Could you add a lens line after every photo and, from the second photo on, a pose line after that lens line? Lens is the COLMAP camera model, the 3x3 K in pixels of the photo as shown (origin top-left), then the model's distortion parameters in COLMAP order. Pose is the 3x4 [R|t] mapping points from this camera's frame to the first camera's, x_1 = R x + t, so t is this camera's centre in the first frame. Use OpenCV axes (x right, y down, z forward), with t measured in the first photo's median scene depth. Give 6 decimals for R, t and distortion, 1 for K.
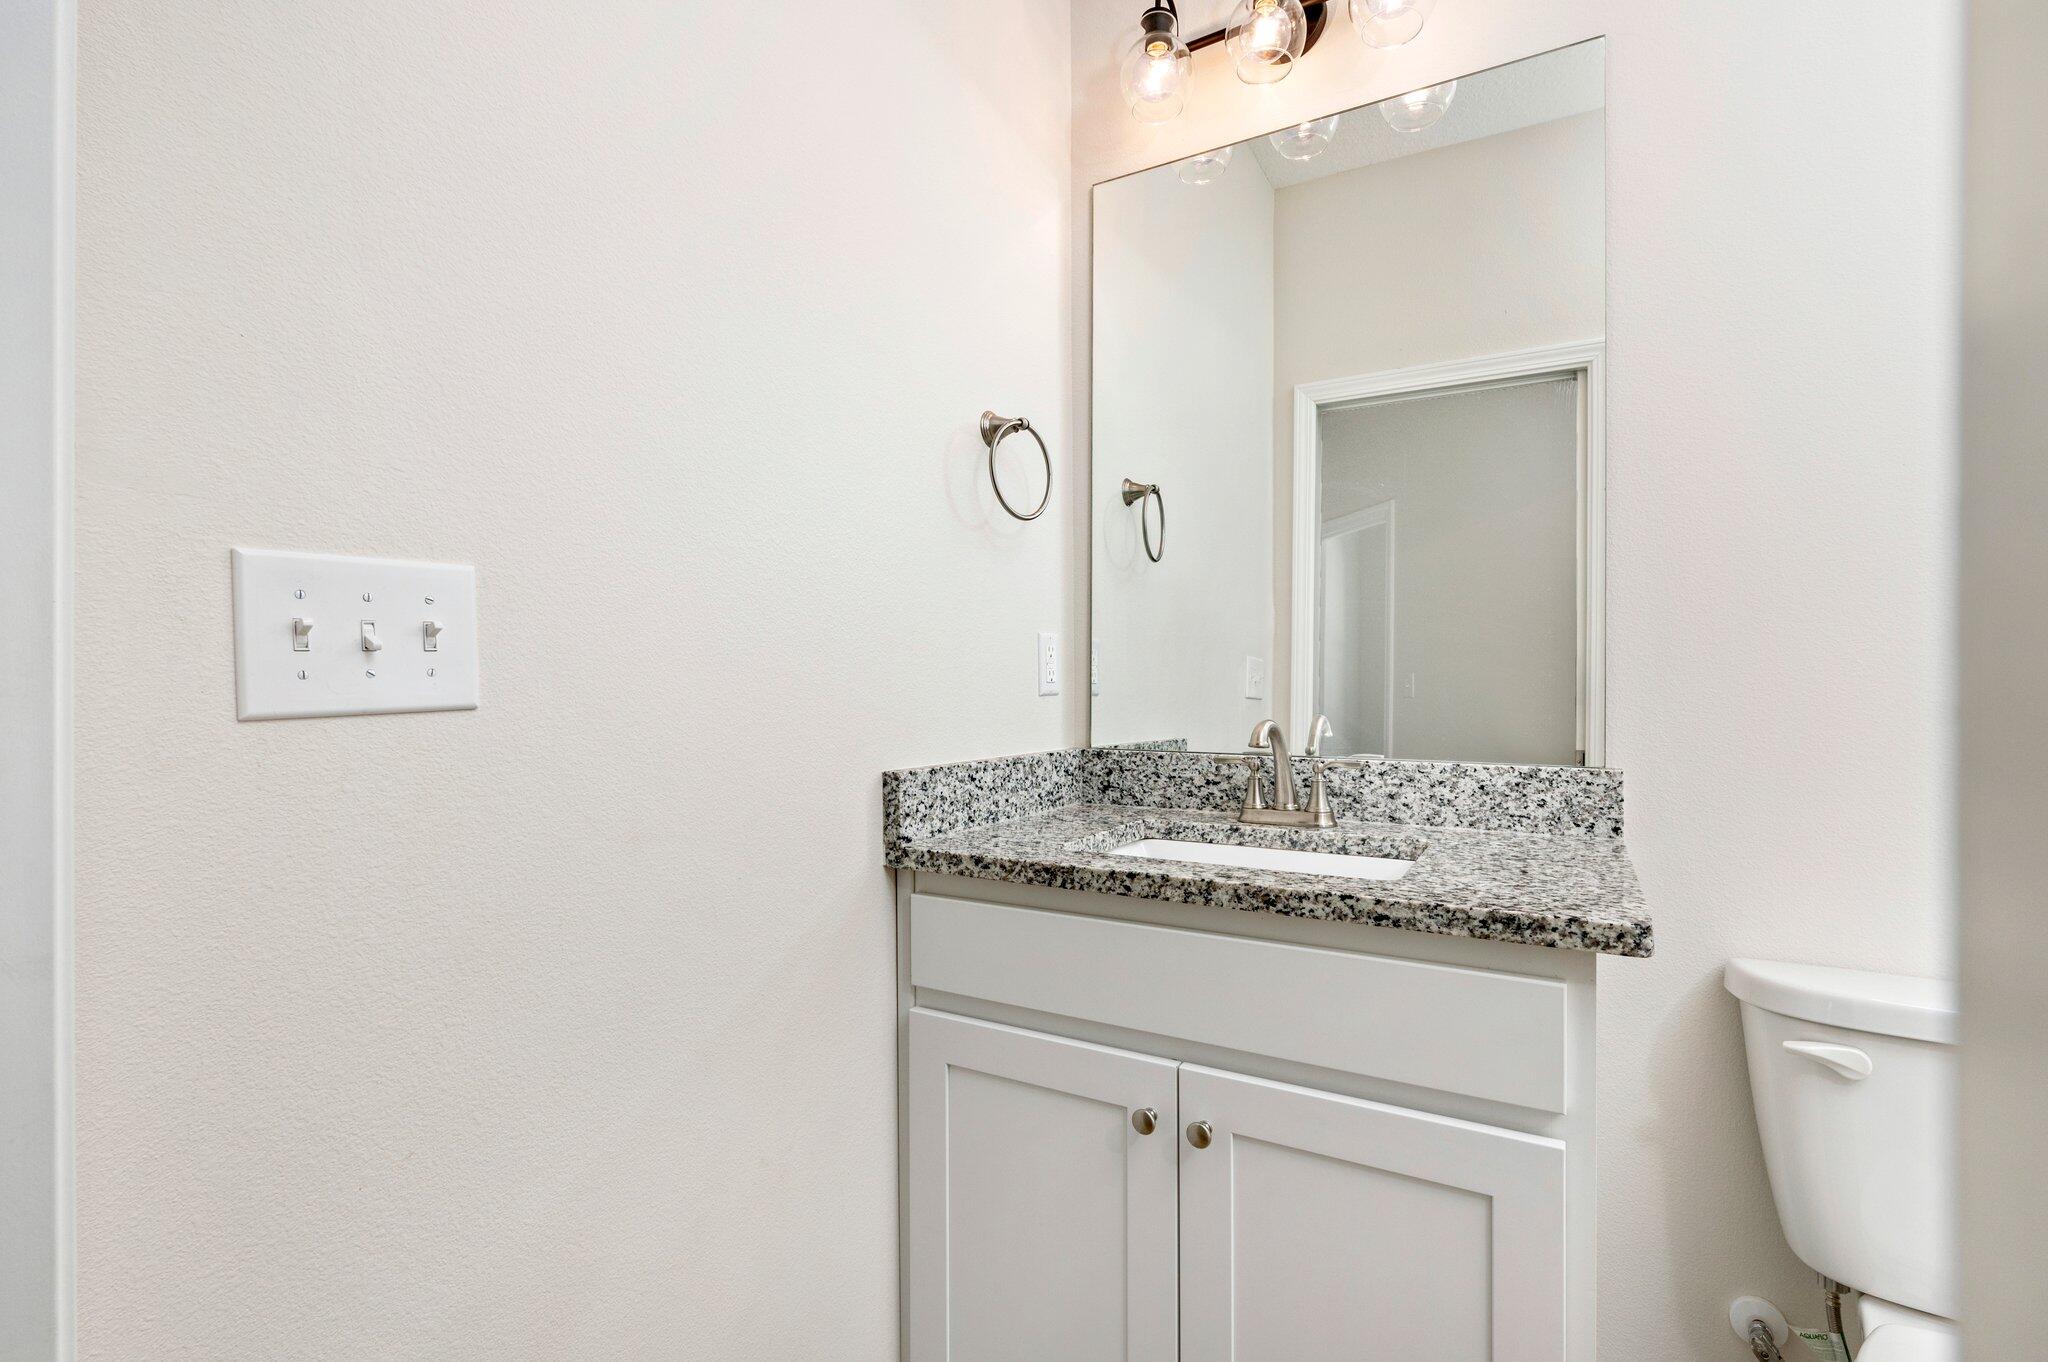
lens RADIAL K [[884.6, 0, 1022.3], [0, 884.6, 685.1], [0, 0, 1]] dist [-0.004196, -0.000250]
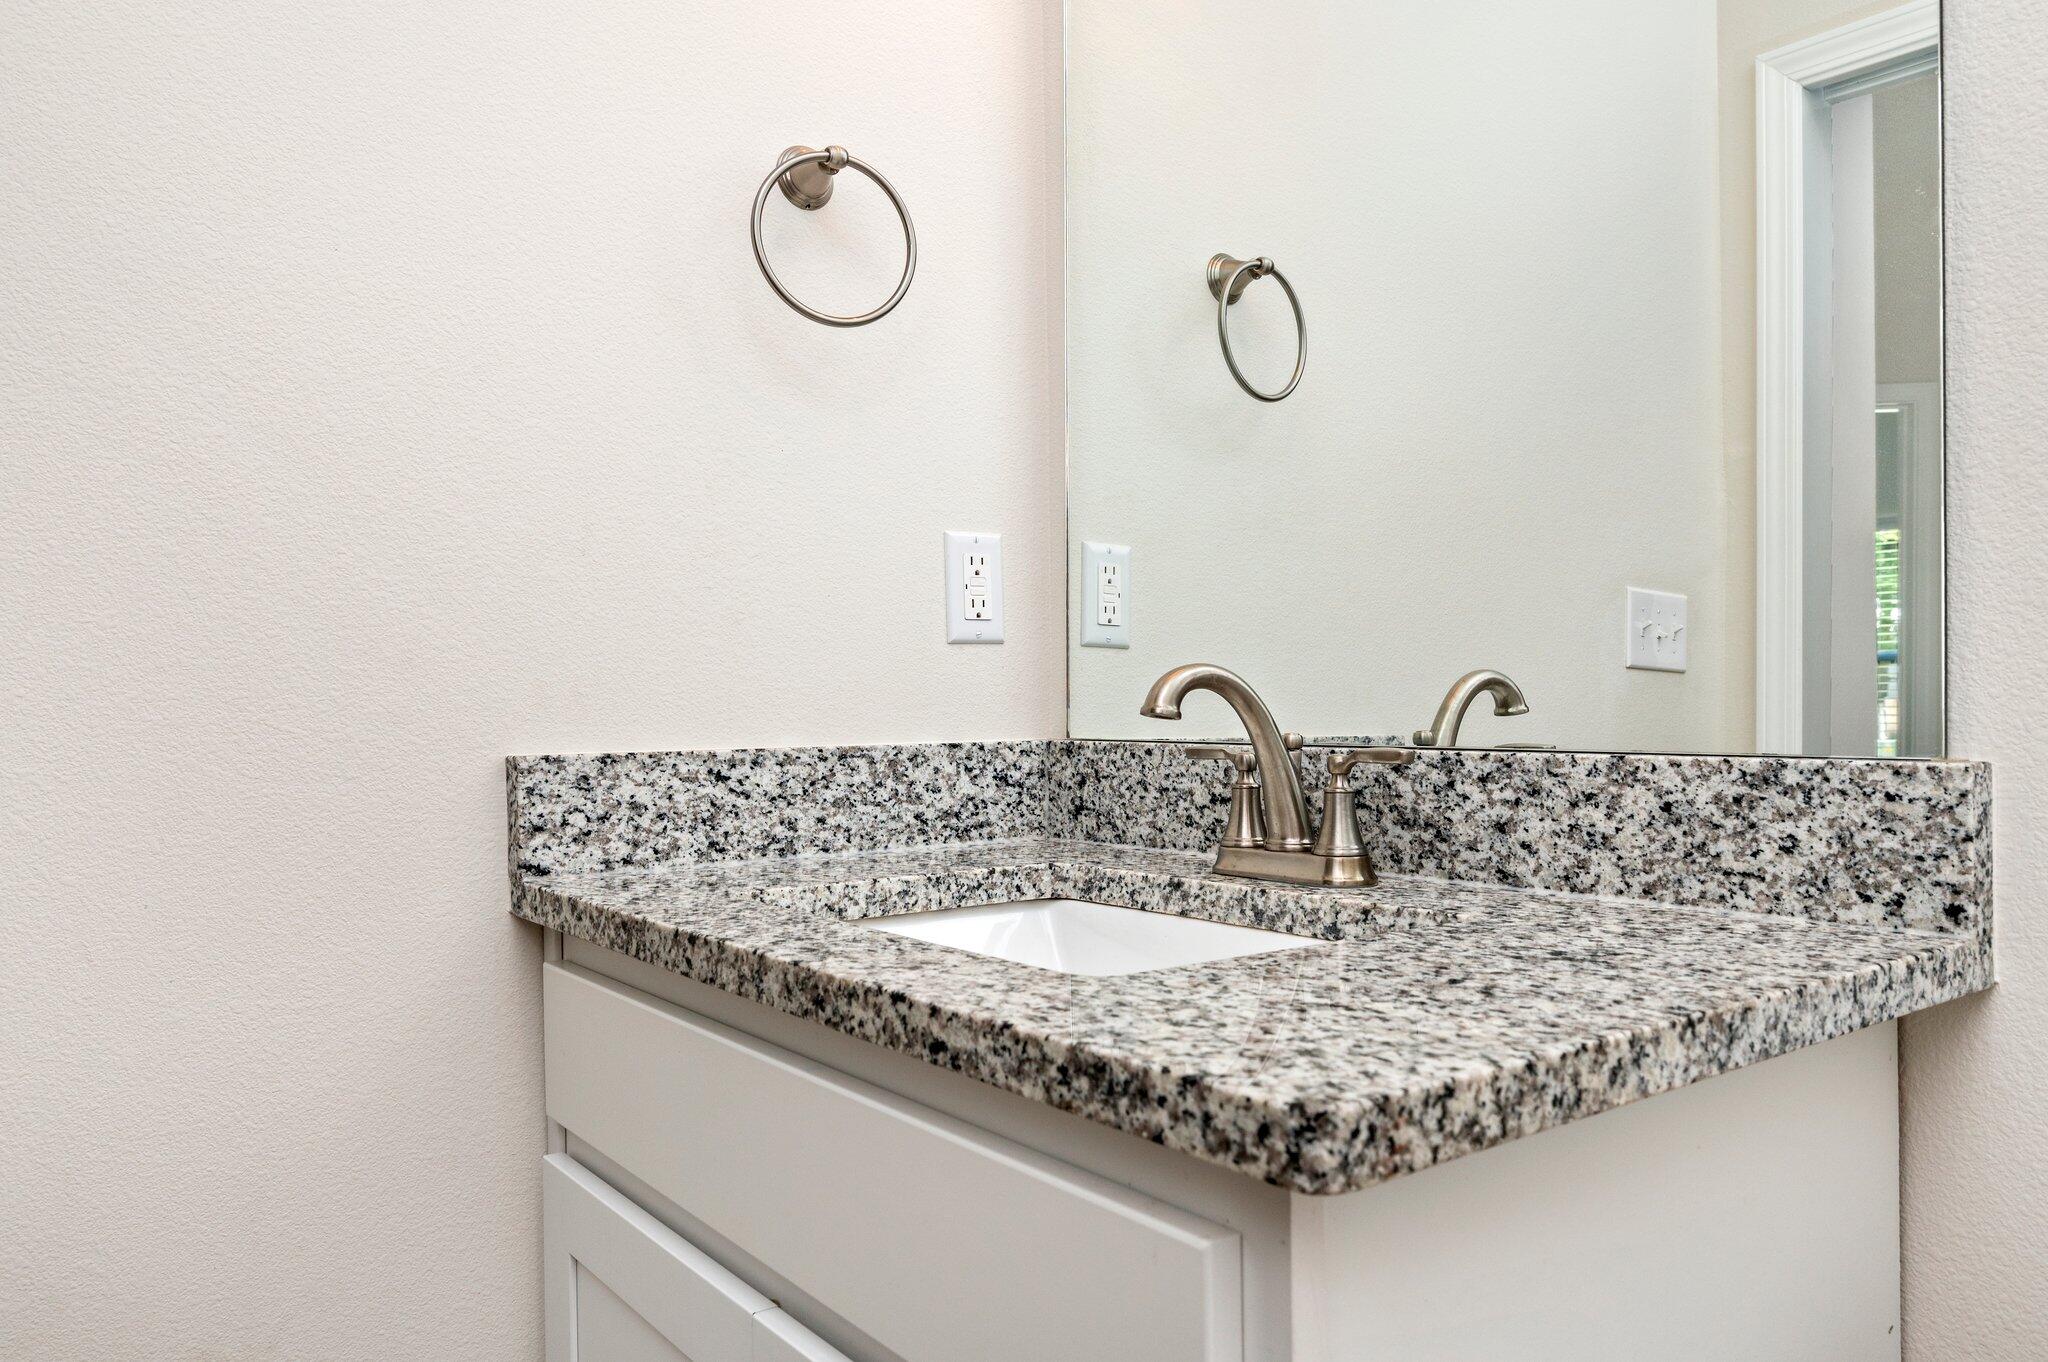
lens RADIAL K [[1381.0, 0, 1025.0], [0, 1381.0, 685.4], [0, 0, 1]] dist [-0.007536, 0.000704]
pose [[0.925390, -0.014320, -0.378747, 0.497296], [0.012040, 0.999892, -0.008387, 0.058533], [0.378826, 0.003201, 0.925462, 0.250306]]
